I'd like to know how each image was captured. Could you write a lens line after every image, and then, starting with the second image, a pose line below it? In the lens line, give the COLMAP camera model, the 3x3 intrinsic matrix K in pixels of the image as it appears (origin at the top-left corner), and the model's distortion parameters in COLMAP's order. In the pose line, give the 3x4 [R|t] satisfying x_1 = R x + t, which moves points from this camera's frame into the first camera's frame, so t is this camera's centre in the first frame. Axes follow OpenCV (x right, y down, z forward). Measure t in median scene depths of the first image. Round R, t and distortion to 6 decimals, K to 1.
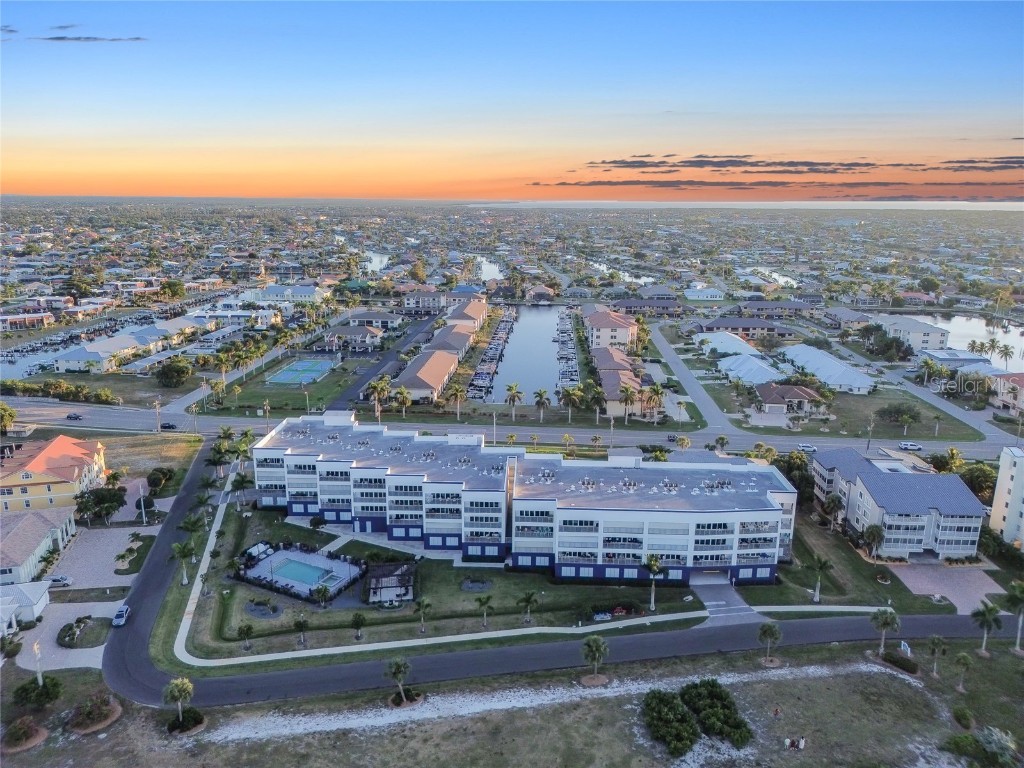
lens RADIAL K [[719.0, 0, 504.0], [0, 719.0, 374.2], [0, 0, 1]] dist [0.062985, -0.063841]
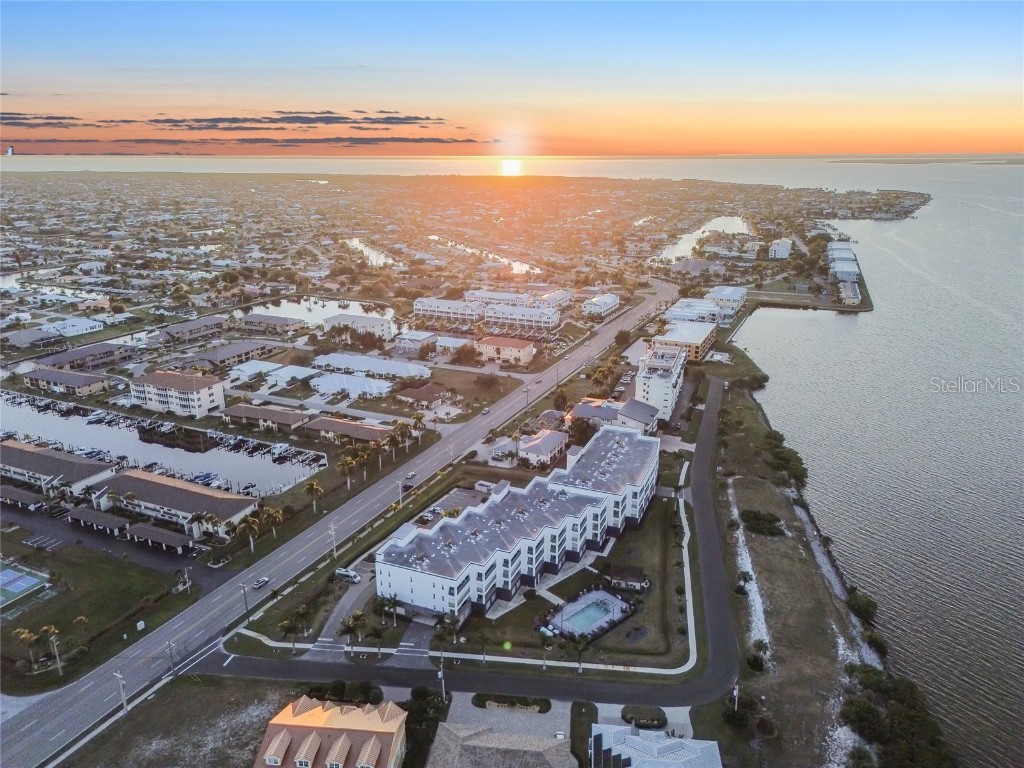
lens RADIAL K [[719.0, 0, 515.0], [0, 719.0, 385.5], [0, 0, 1]] dist [0.062985, -0.063841]
pose [[0.343238, -0.294666, 0.891829, -1.335823], [0.225866, 0.947545, 0.226146, -0.443308], [-0.911687, 0.123812, 0.391788, 0.526681]]
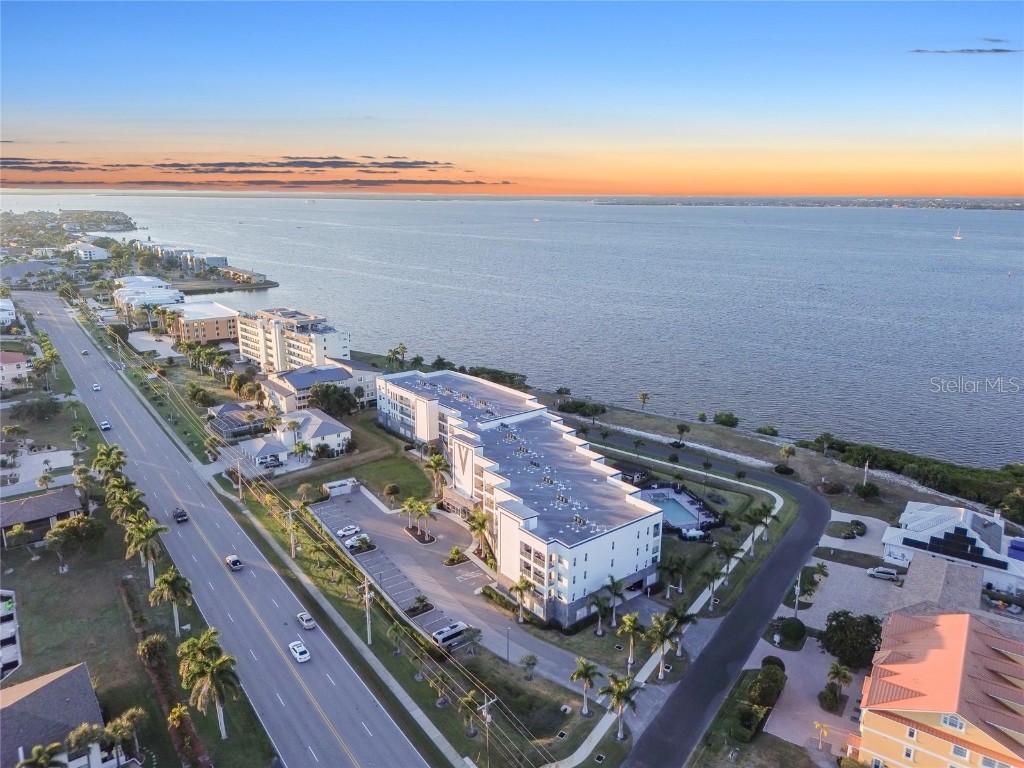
lens RADIAL K [[719.0, 0, 509.8], [0, 719.0, 378.2], [0, 0, 1]] dist [0.062985, -0.063841]
pose [[-0.649670, -0.195236, 0.734719, -0.898021], [0.184484, 0.897082, 0.401509, -0.430254], [-0.737492, 0.396392, -0.546789, 1.693175]]
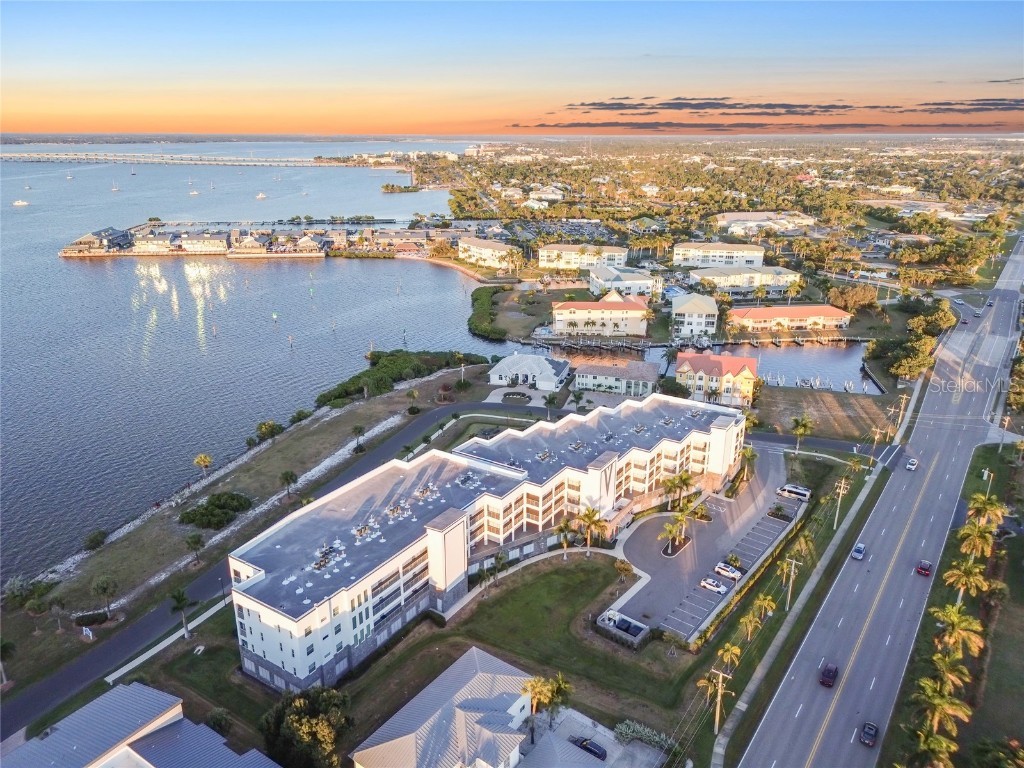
lens RADIAL K [[719.0, 0, 512.5], [0, 719.0, 376.5], [0, 0, 1]] dist [0.062985, -0.063841]
pose [[-0.522261, 0.272507, -0.808074, 0.788921], [-0.216596, 0.874109, 0.434763, -0.433918], [0.824821, 0.402086, -0.397489, 1.424833]]
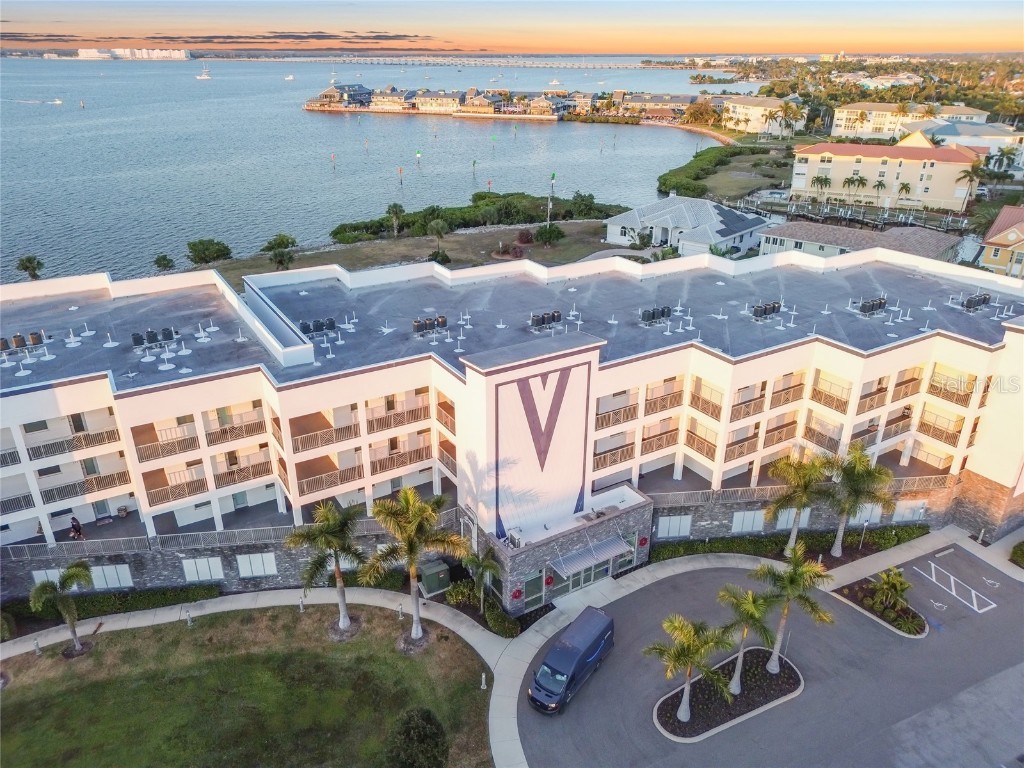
lens RADIAL K [[719.0, 0, 509.7], [0, 719.0, 377.7], [0, 0, 1]] dist [0.062985, -0.063841]
pose [[-0.841421, 0.220631, -0.493288, 0.090933], [-0.137151, 0.795769, 0.589865, -0.085262], [0.522686, 0.563980, -0.639317, 1.371954]]
